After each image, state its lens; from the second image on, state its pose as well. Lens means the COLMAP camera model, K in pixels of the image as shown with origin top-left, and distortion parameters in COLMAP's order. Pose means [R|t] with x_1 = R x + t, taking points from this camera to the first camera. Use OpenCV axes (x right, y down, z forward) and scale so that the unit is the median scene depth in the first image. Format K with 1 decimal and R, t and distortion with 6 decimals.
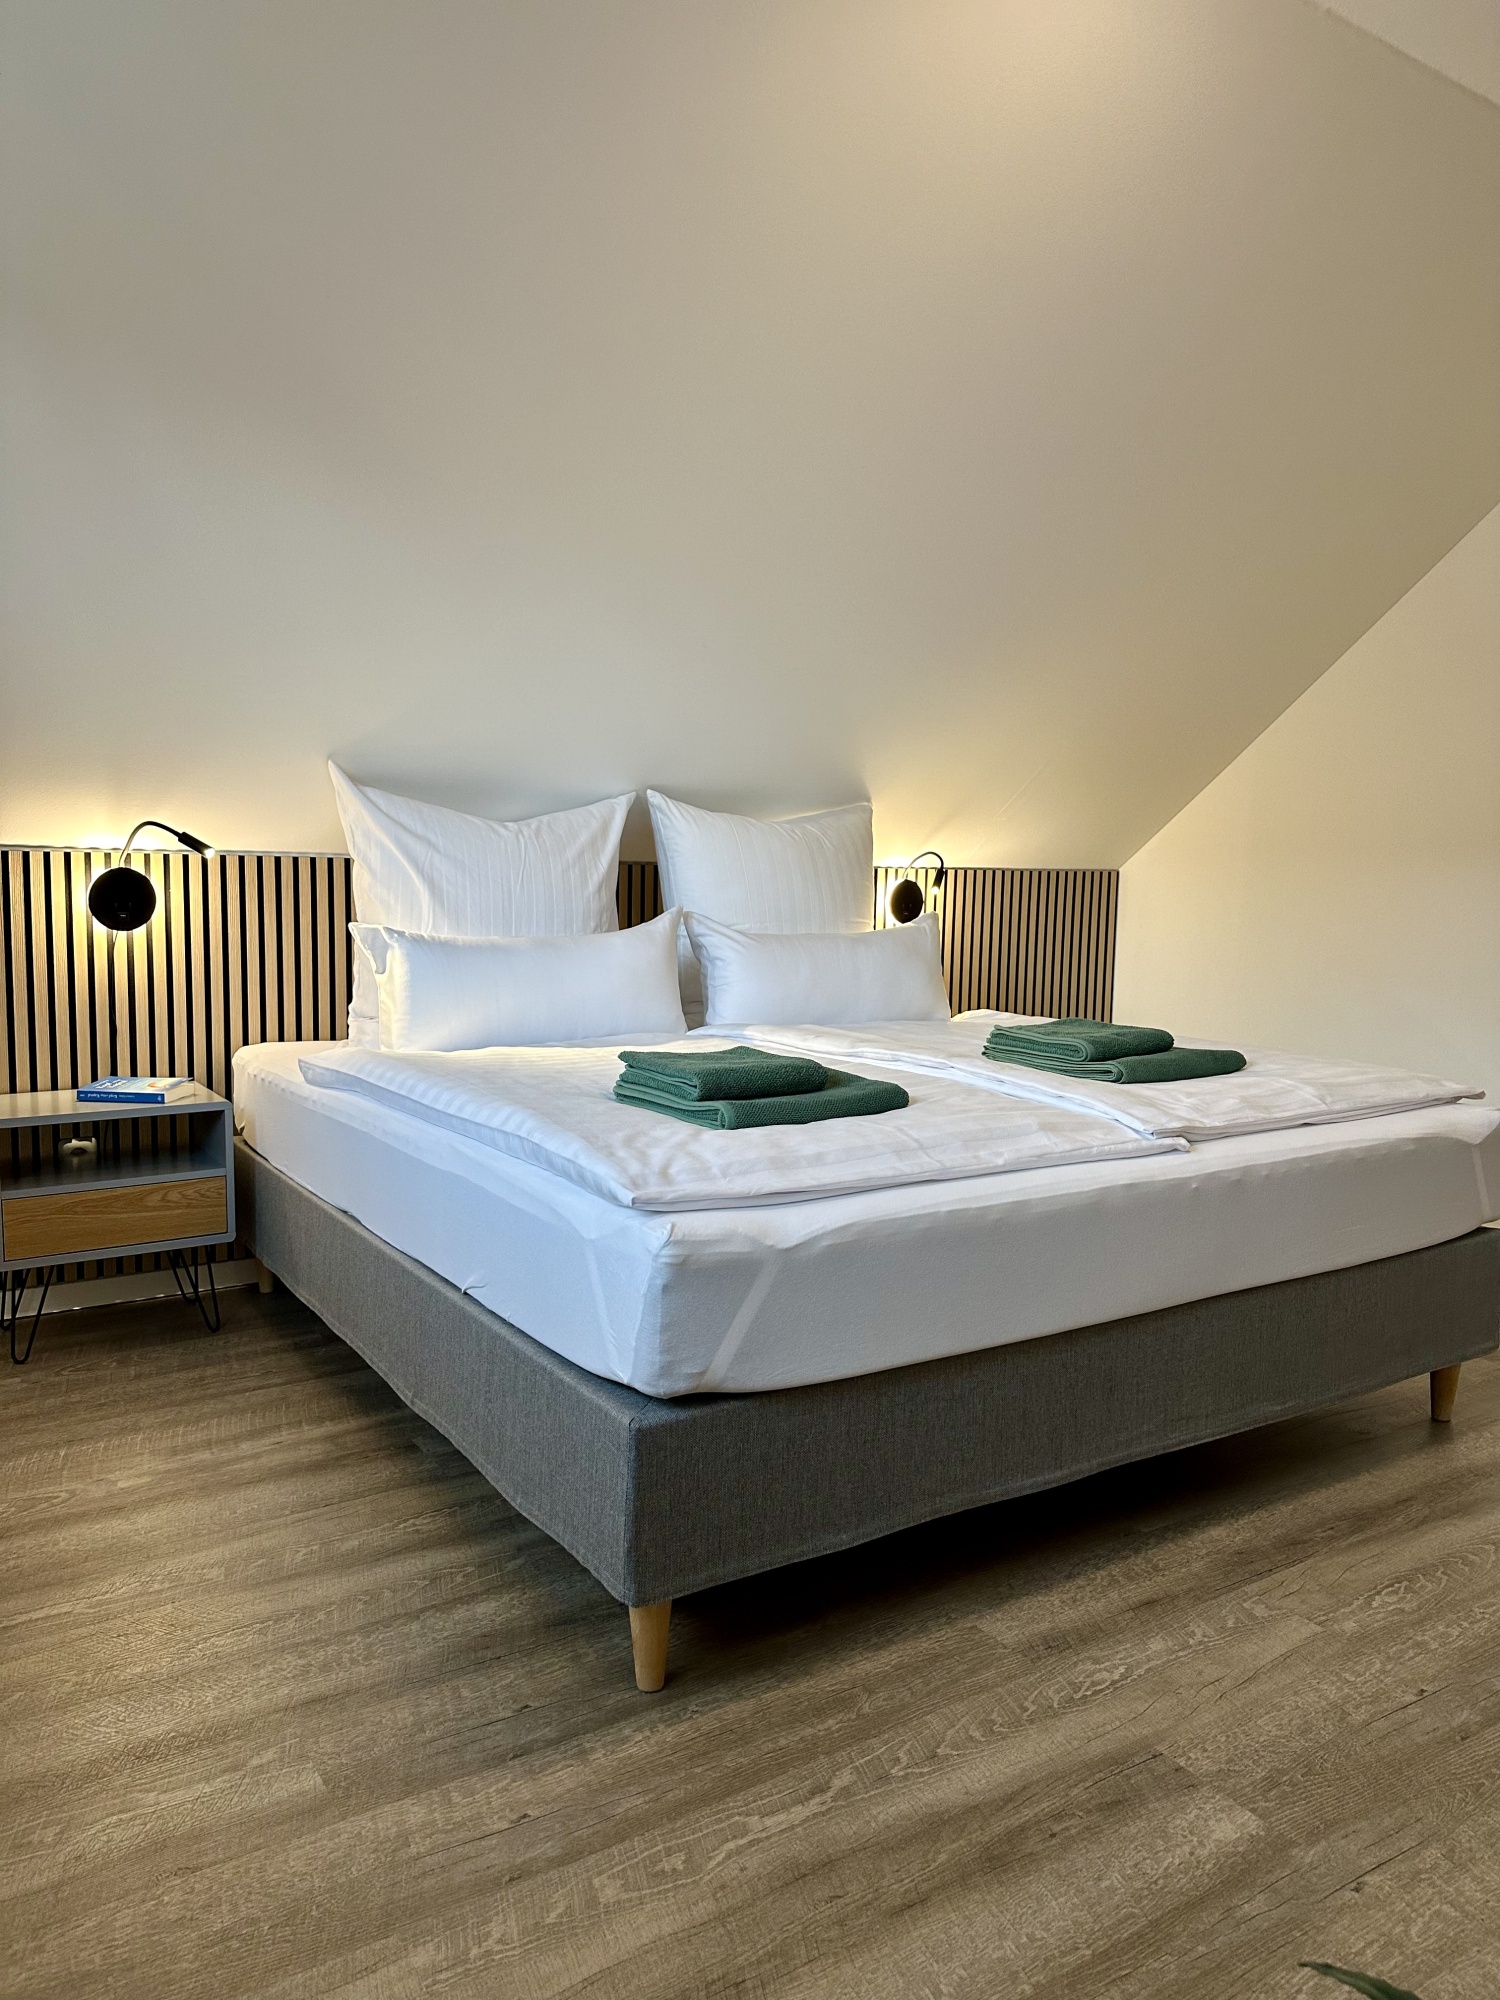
lens RADIAL K [[1404.1, 0, 750.0], [0, 1404.1, 1000.0], [0, 0, 1]] dist [0.121730, -0.194950]
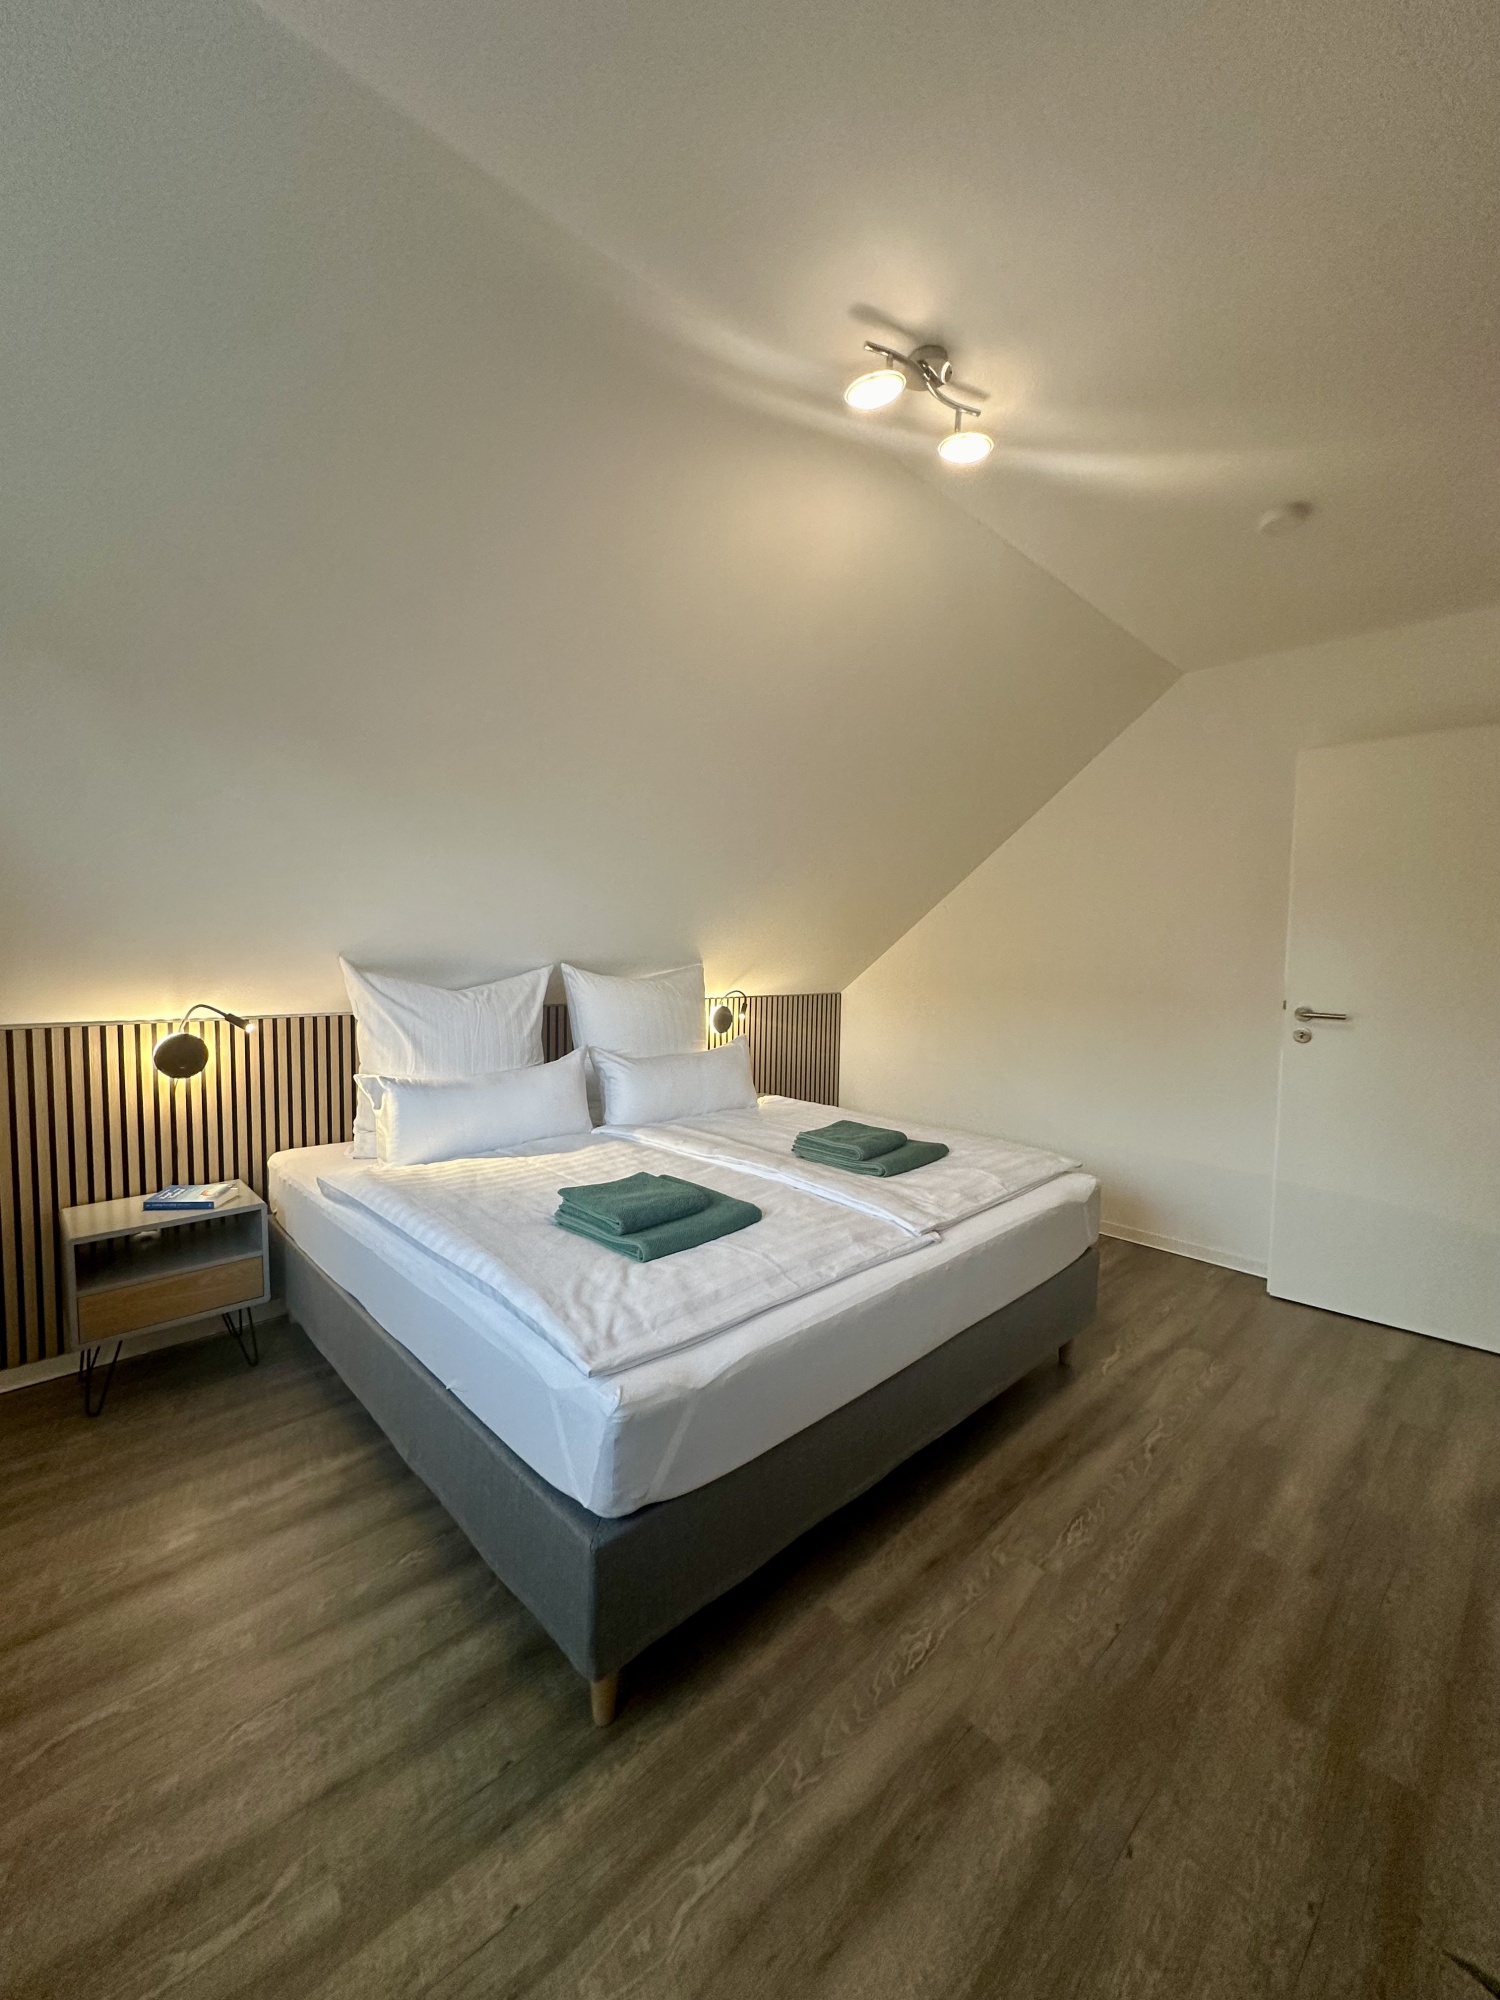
lens RADIAL K [[797.0, 0, 750.0], [0, 797.0, 1000.0], [0, 0, 1]] dist [0.000653, 0.000056]
pose [[0.982452, -0.011634, 0.186153, -0.045488], [0.016131, 0.999613, -0.022661, -0.118100], [-0.185817, 0.025267, 0.982259, 0.153651]]
